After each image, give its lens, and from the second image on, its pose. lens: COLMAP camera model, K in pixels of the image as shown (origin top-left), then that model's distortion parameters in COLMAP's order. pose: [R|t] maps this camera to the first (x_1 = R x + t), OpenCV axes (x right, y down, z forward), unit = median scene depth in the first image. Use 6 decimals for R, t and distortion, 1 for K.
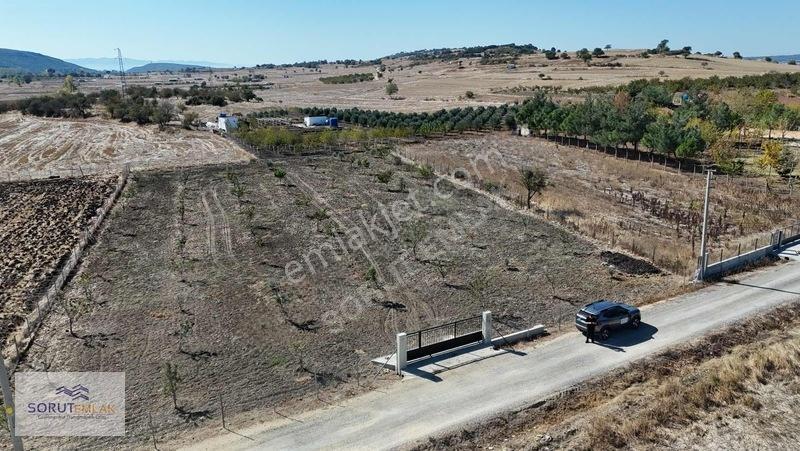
lens RADIAL K [[579.3, 0, 400.6], [0, 579.3, 224.1], [0, 0, 1]] dist [0.078494, -0.073573]
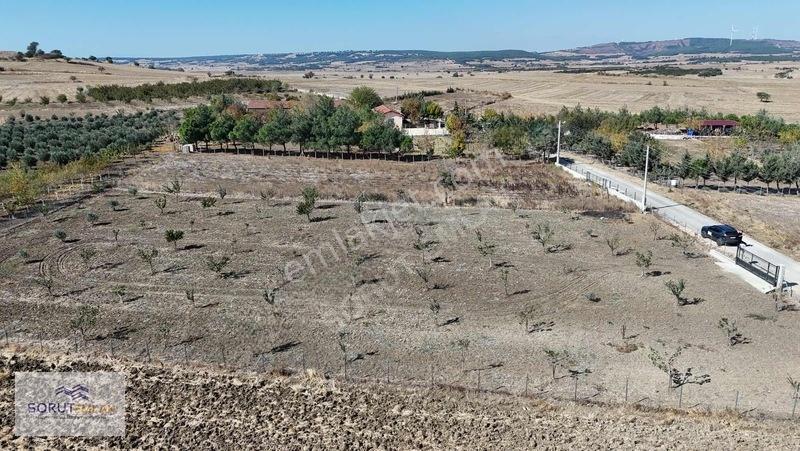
lens RADIAL K [[579.3, 0, 401.7], [0, 579.3, 226.0], [0, 0, 1]] dist [0.078494, -0.073573]
pose [[0.524243, -0.225846, 0.821075, -0.333061], [0.226883, 0.966382, 0.120953, -0.061076], [-0.820789, 0.122879, 0.557859, 0.176490]]
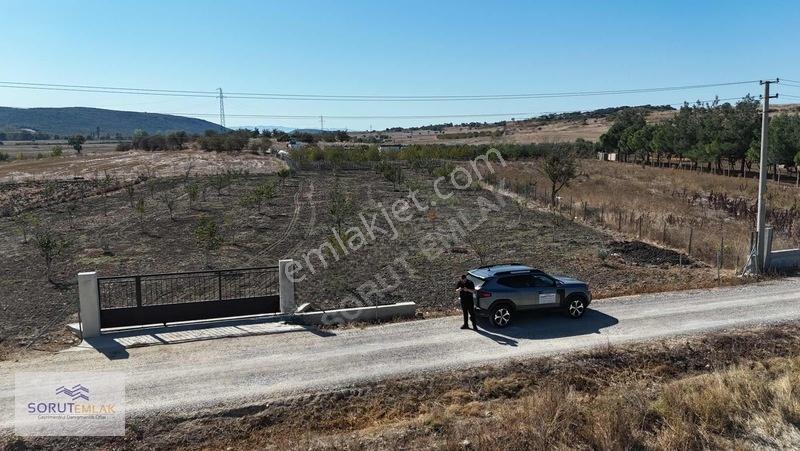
lens RADIAL K [[579.3, 0, 398.9], [0, 579.3, 223.9], [0, 0, 1]] dist [0.078494, -0.073573]
pose [[0.976404, 0.033914, -0.213273, 0.077613], [-0.056302, 0.993414, -0.099789, 0.034062], [0.208484, 0.109442, 0.971883, 0.094437]]
